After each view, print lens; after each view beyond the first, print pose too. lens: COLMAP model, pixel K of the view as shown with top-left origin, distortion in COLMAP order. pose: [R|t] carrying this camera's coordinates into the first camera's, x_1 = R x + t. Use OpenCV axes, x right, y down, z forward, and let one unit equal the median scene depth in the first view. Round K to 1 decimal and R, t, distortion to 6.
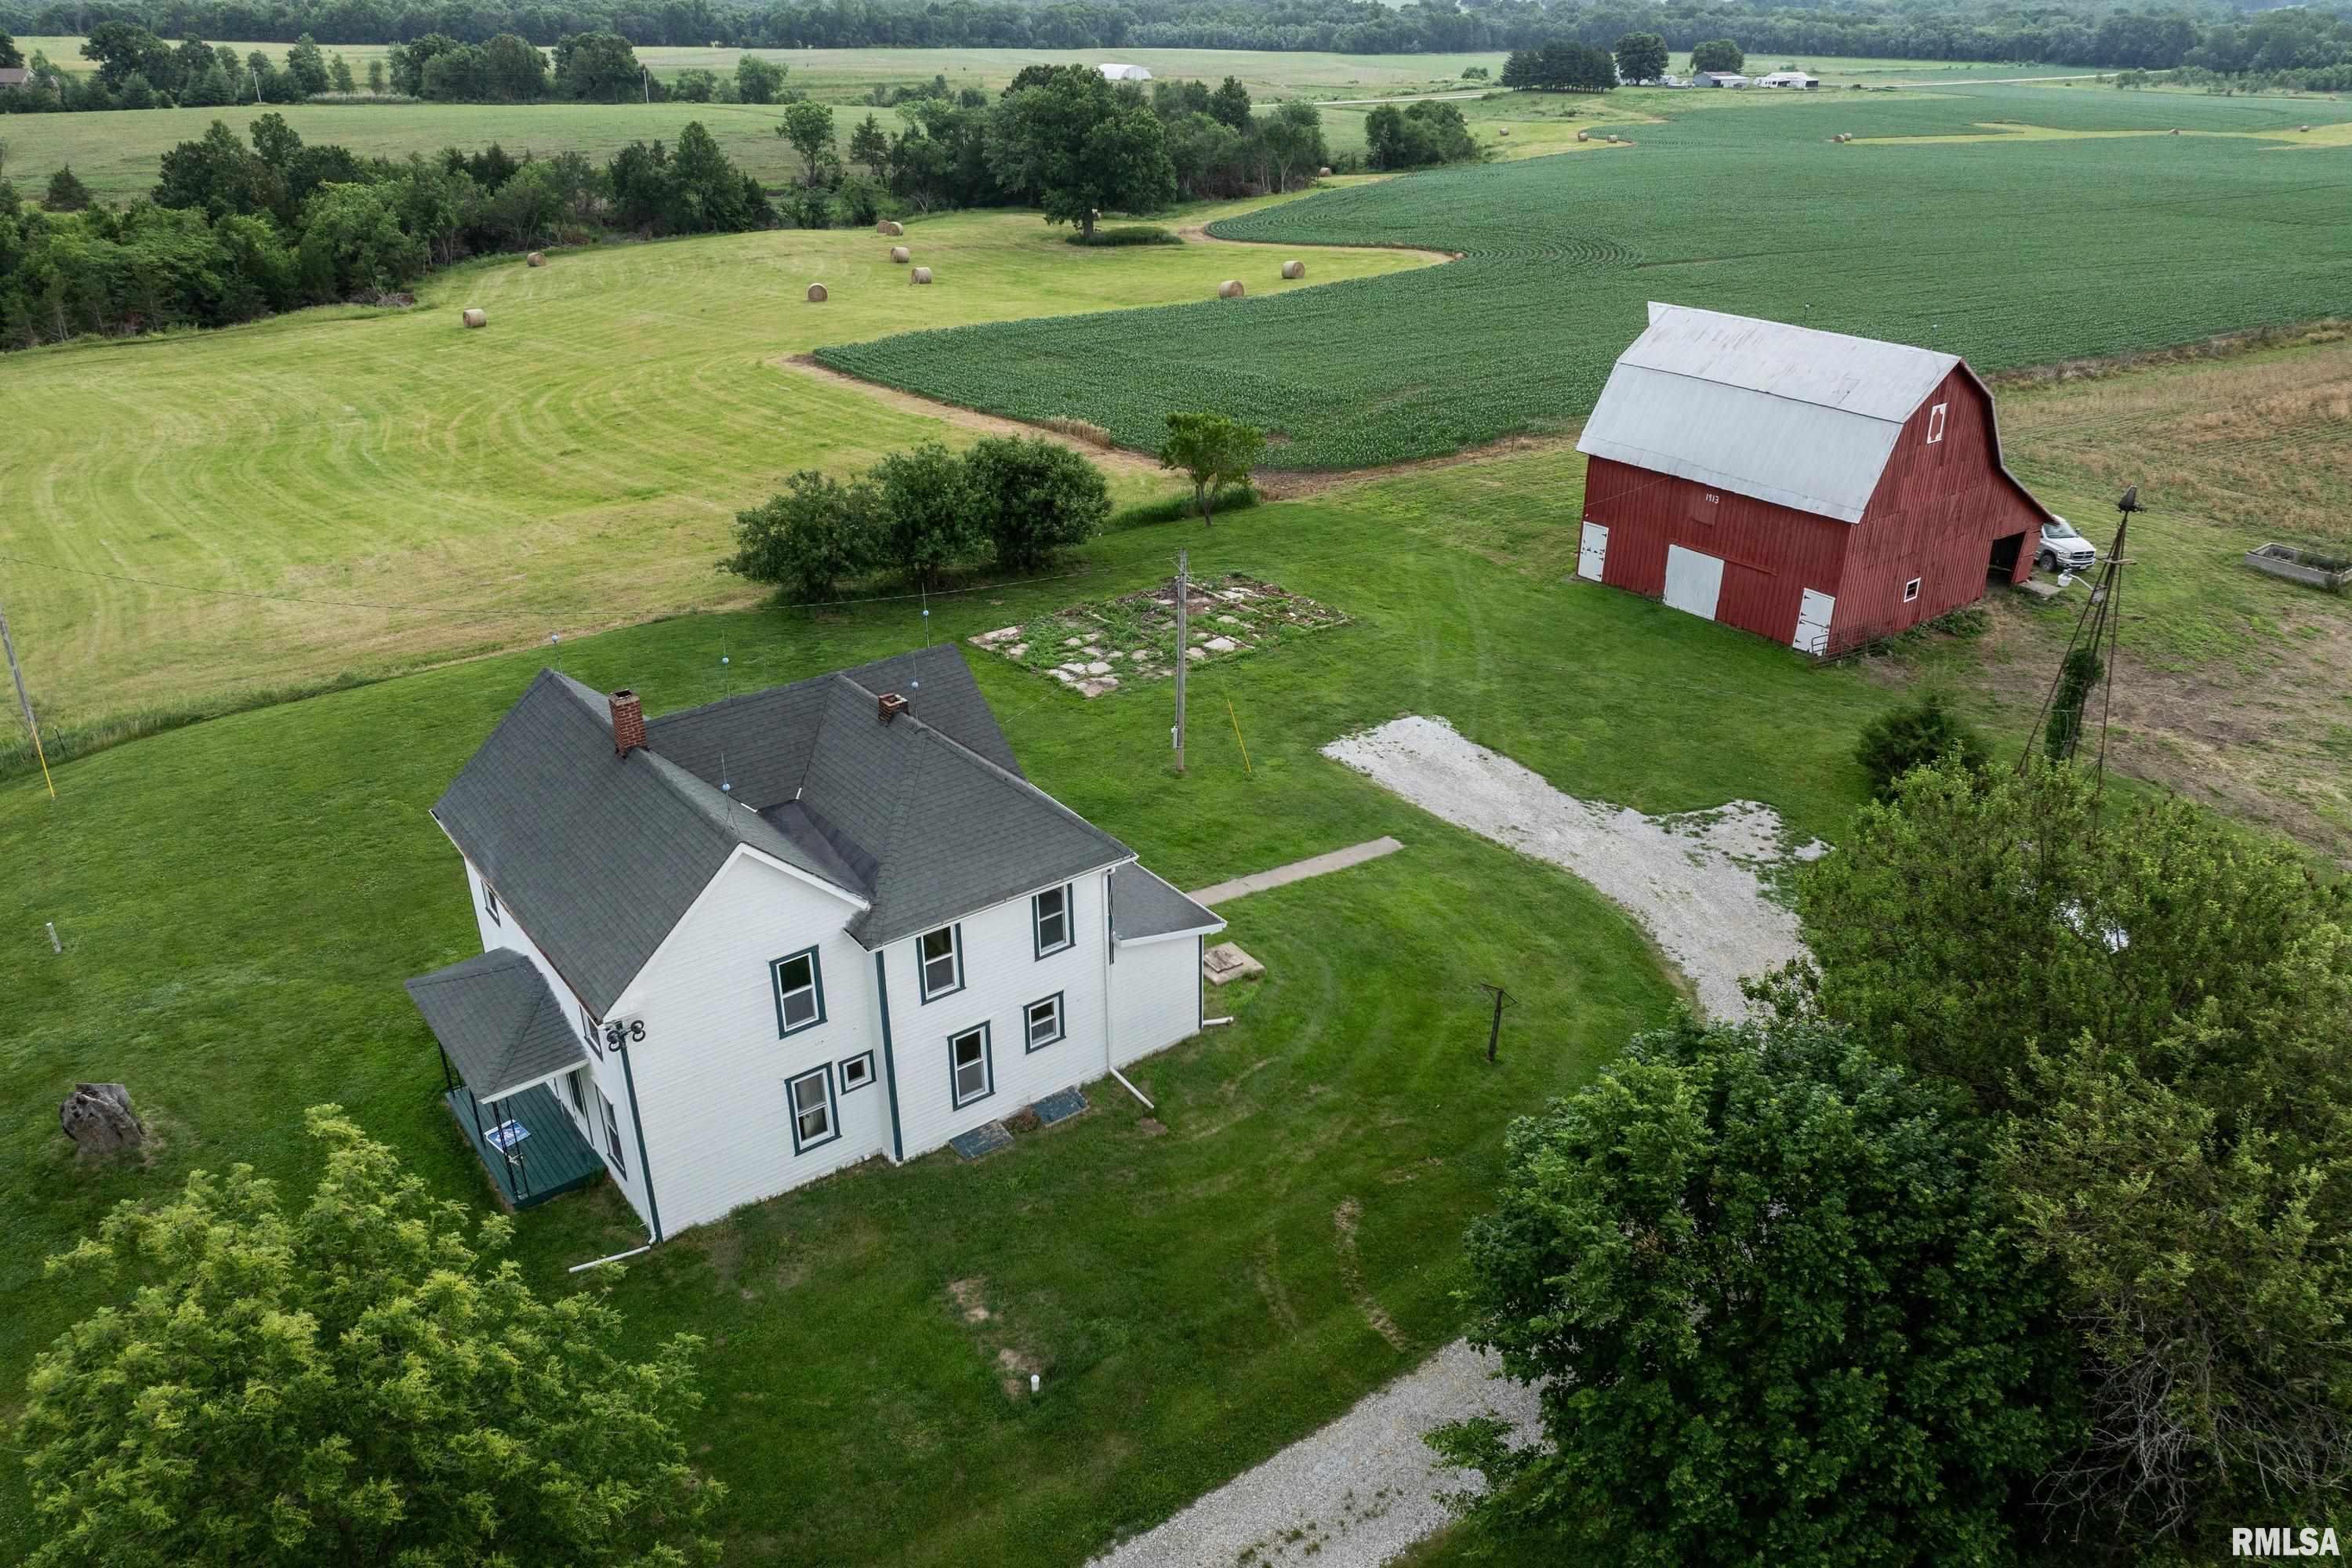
lens RADIAL K [[1658.4, 0, 1190.4], [0, 1658.4, 764.1], [0, 0, 1]] dist [-0.036136, -0.001022]
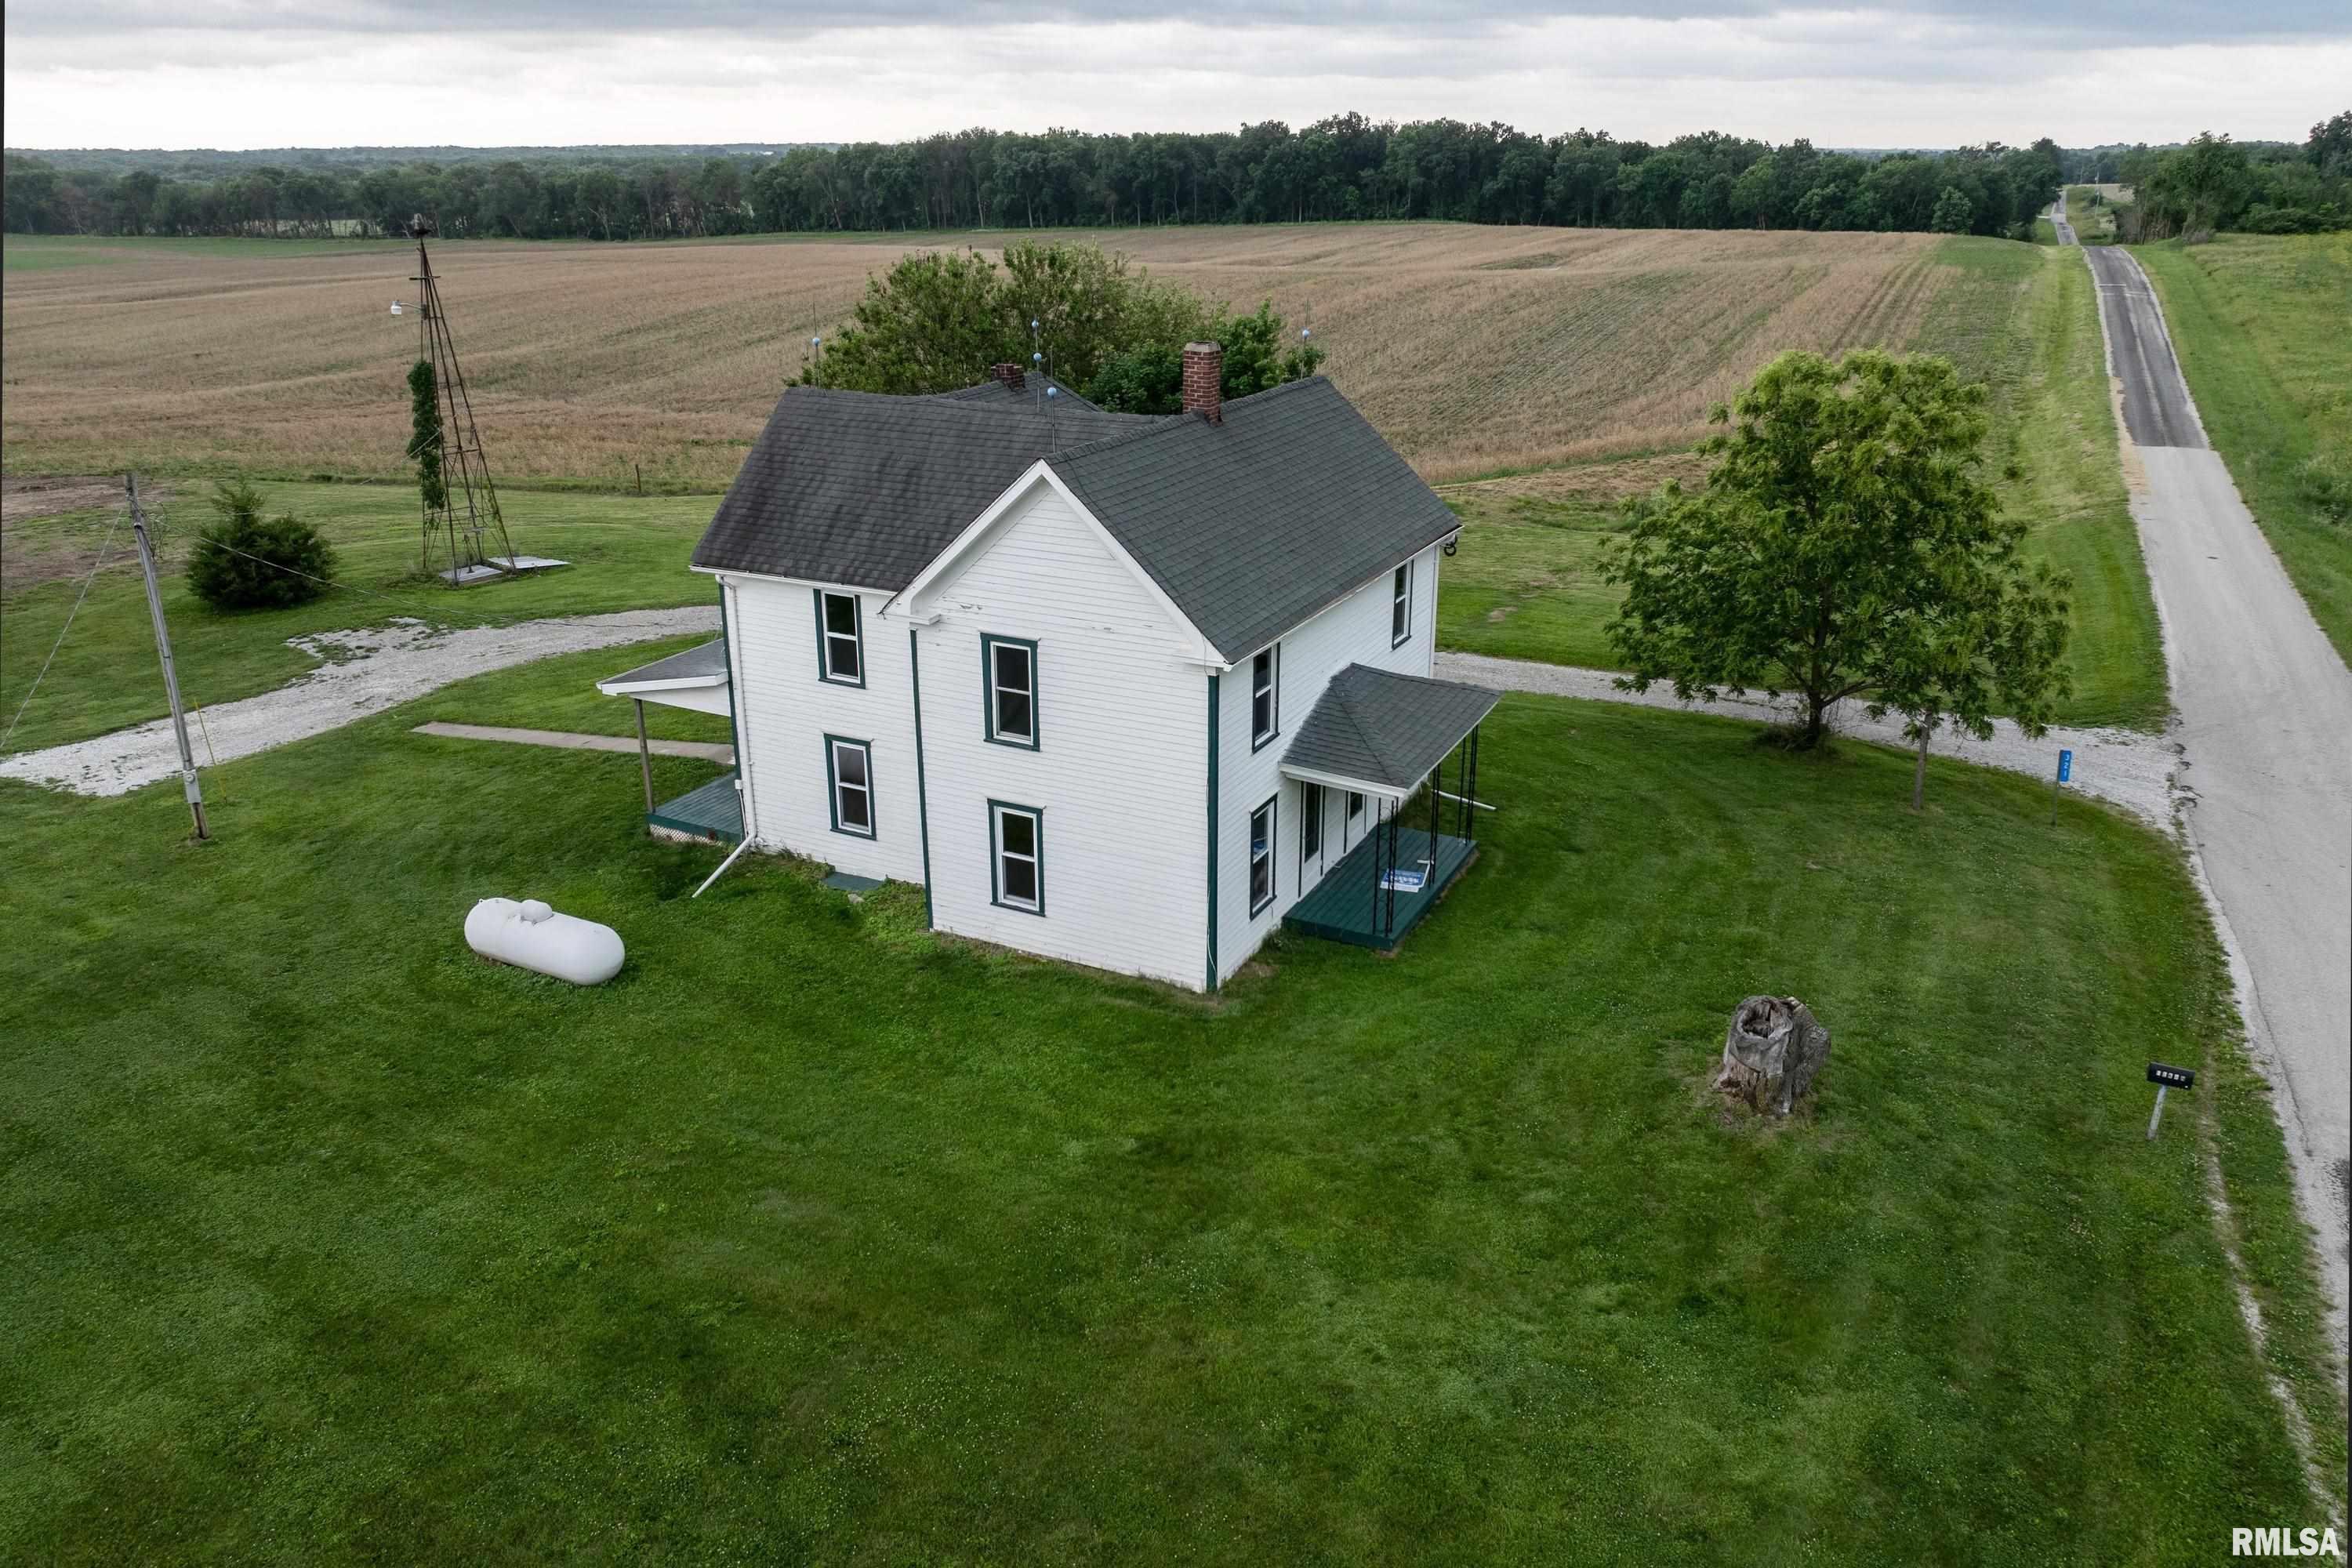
lens RADIAL K [[1658.4, 0, 1190.4], [0, 1658.4, 764.1], [0, 0, 1]] dist [-0.036136, -0.001022]
pose [[-0.432438, -0.313788, 0.845302, -0.530340], [0.388253, 0.781326, 0.488661, -0.136484], [-0.813792, 0.539506, -0.216046, 0.618691]]
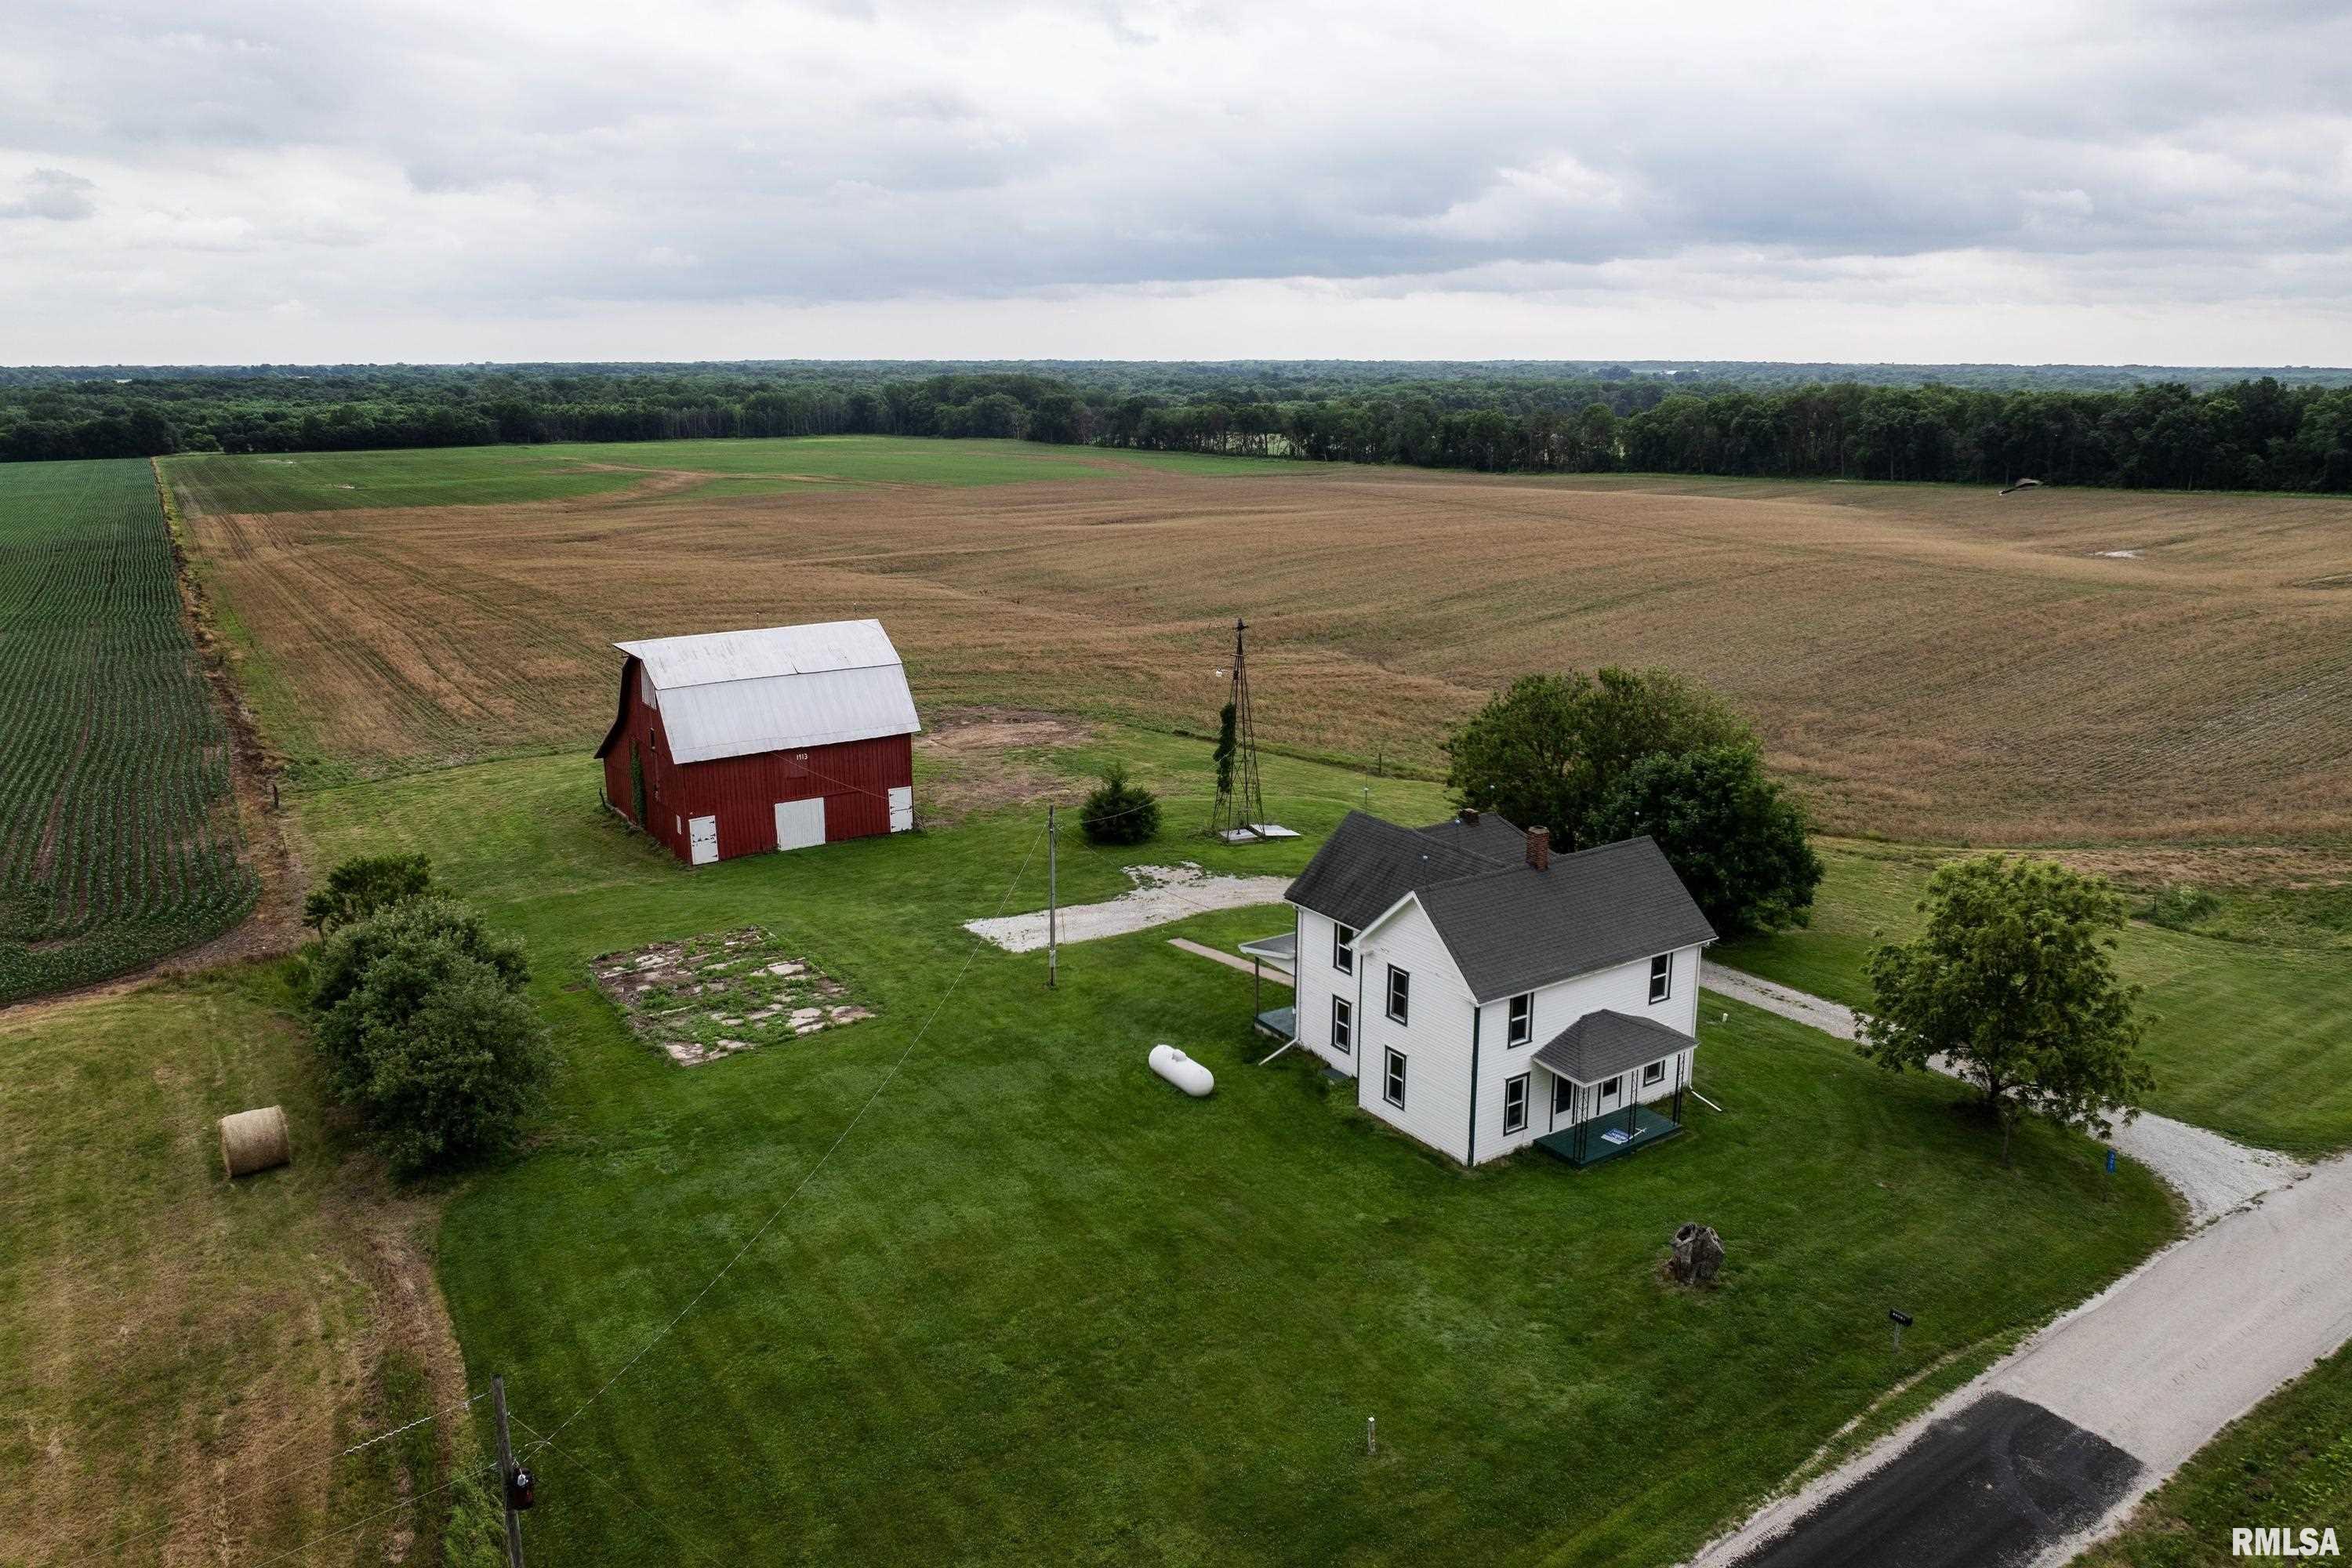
lens RADIAL K [[1652.4, 0, 1192.2], [0, 1652.4, 793.9], [0, 0, 1]] dist [-0.033863, -0.009852]
pose [[0.066346, -0.250979, 0.965716, -0.892053], [0.428895, 0.881048, 0.199509, -0.250084], [-0.900915, 0.400954, 0.166097, 0.487618]]
